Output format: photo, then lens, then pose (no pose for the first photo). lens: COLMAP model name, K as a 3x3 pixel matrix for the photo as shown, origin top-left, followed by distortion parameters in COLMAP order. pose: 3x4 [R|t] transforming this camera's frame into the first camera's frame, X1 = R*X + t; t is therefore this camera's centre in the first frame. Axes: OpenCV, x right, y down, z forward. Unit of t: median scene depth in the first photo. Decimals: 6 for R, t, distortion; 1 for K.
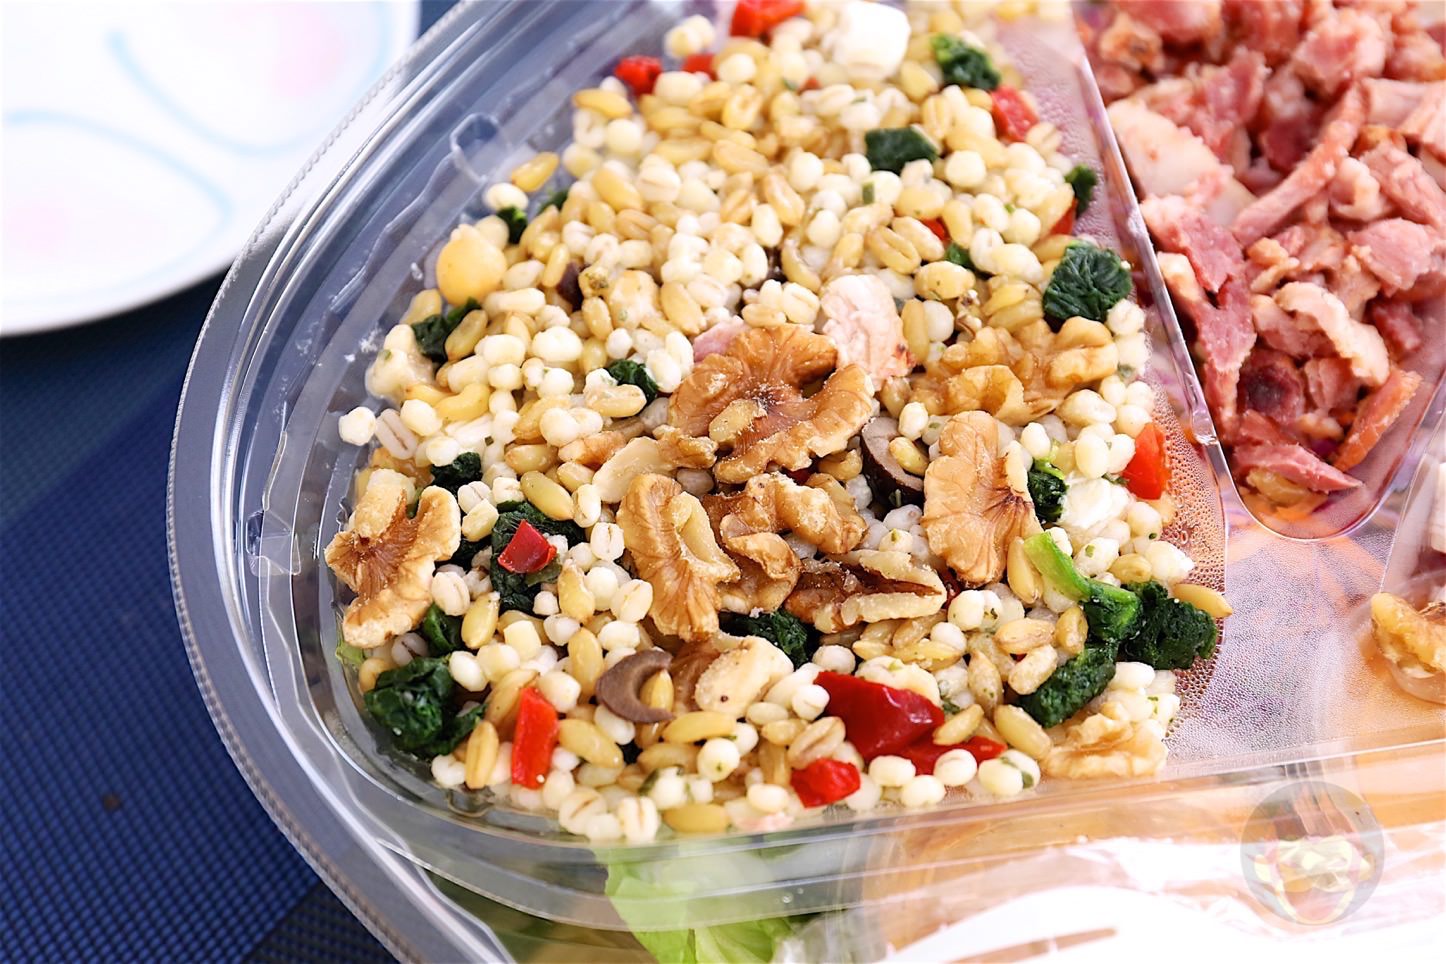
lens RADIAL K [[2418.0, 0, 723.0], [0, 2418.0, 482.0], [0, 0, 1]] dist [-0.025539, 0.160116]
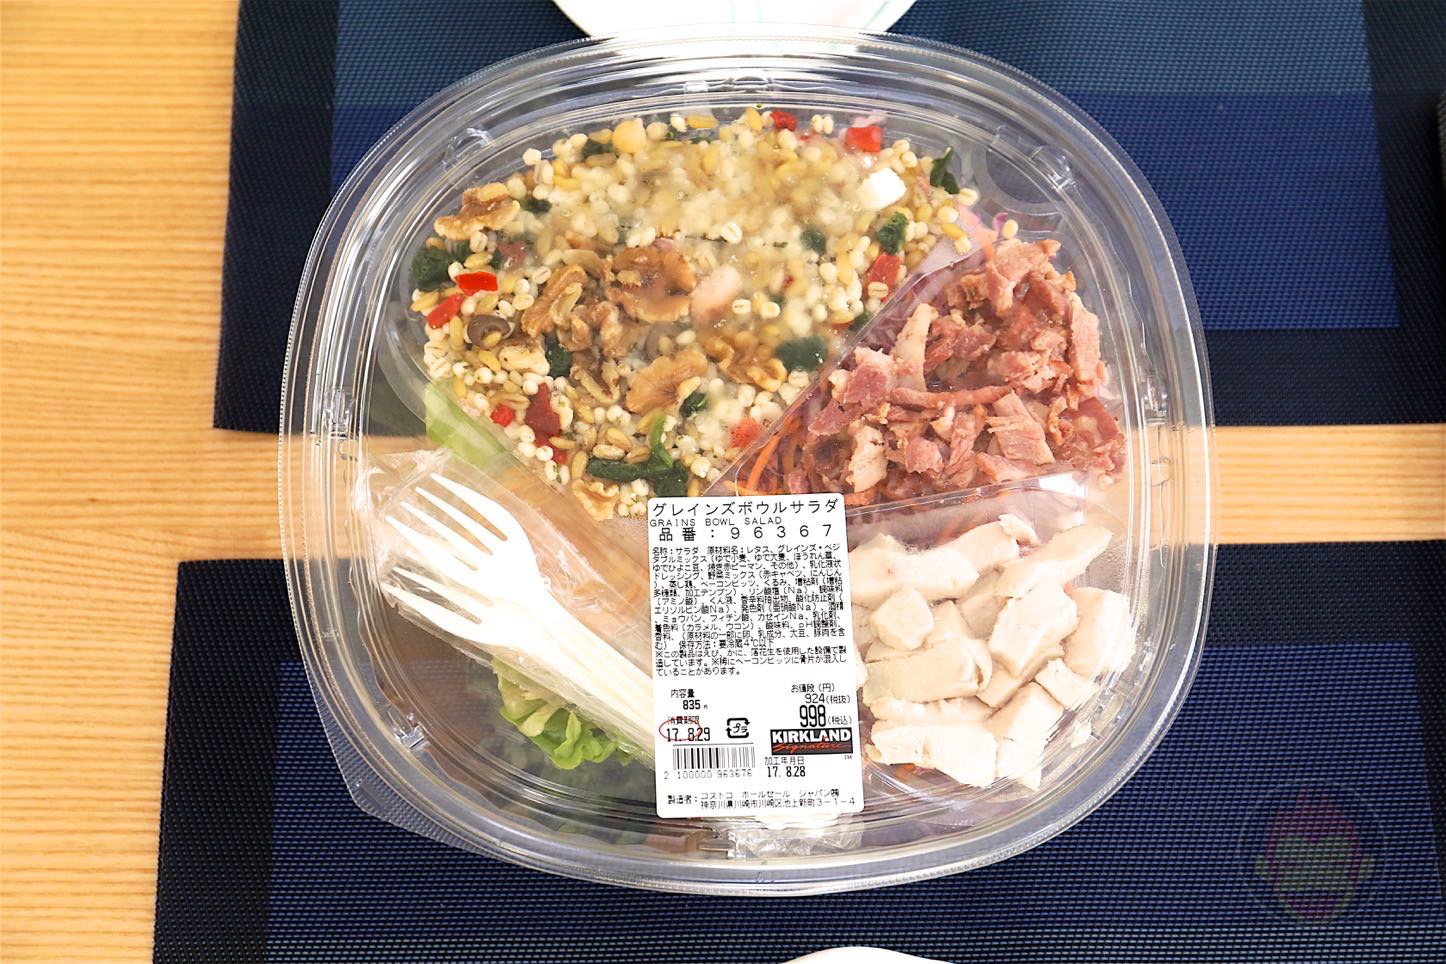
lens RADIAL K [[2204.5, 0, 723.0], [0, 2204.5, 482.0], [0, 0, 1]] dist [0.159897, 0.004619]
pose [[0.626352, 0.729946, -0.273611, 0.716281], [-0.643049, 0.682214, 0.347954, -0.629443], [0.440649, -0.041996, 0.896697, -0.716222]]
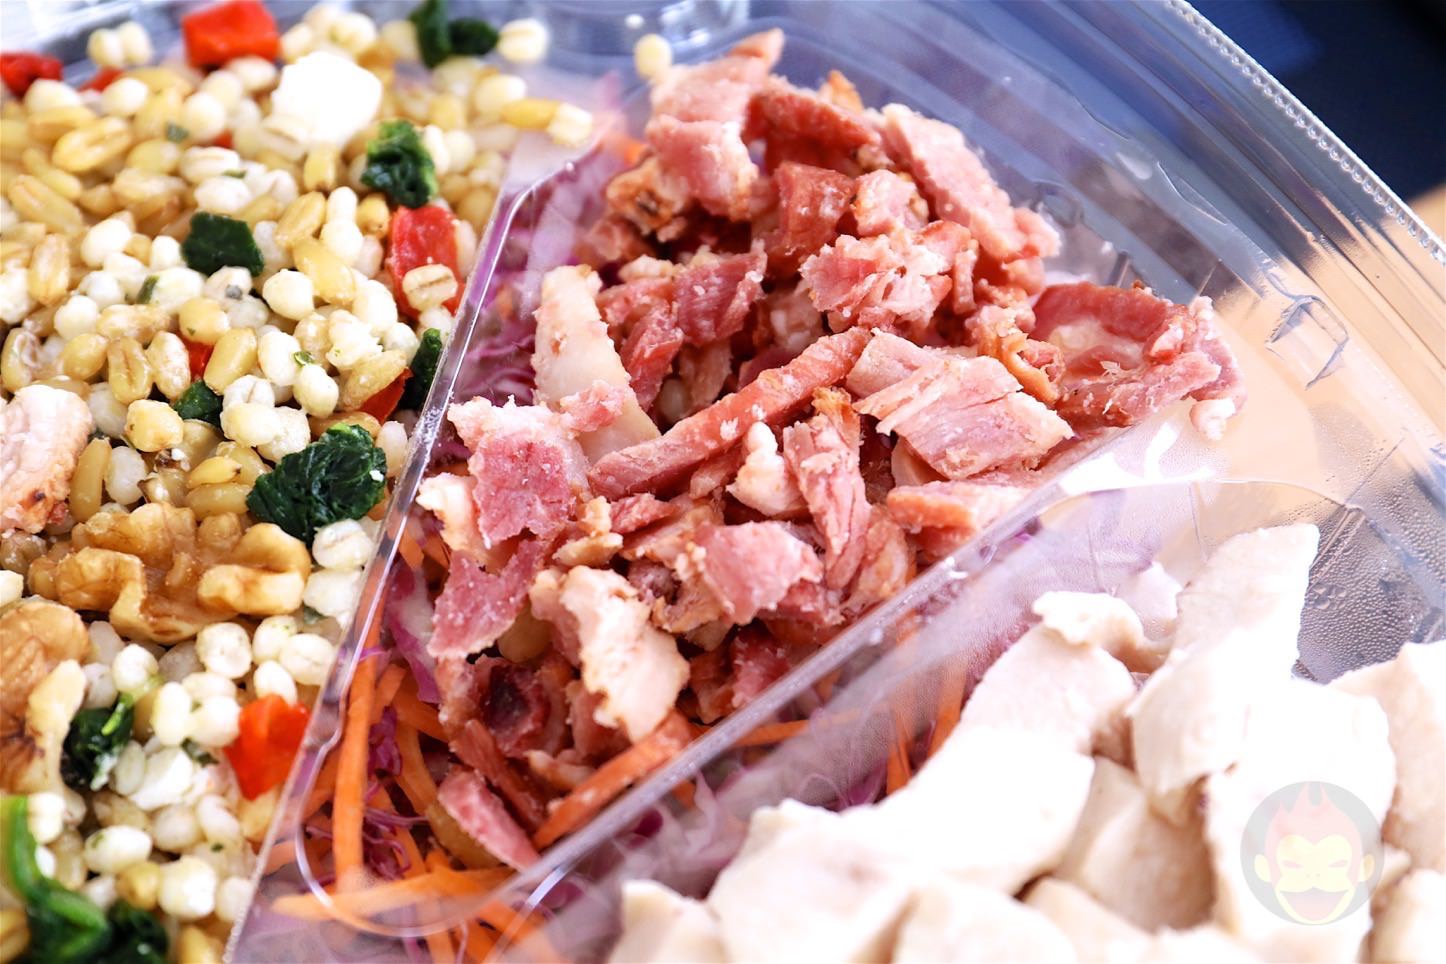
lens RADIAL K [[2418.0, 0, 723.0], [0, 2418.0, 482.0], [0, 0, 1]] dist [-0.025539, 0.160116]
pose [[0.929820, 0.284292, -0.233693, 0.446110], [-0.290572, 0.956821, 0.007862, -0.127760], [0.225837, 0.060594, 0.972279, 0.331809]]
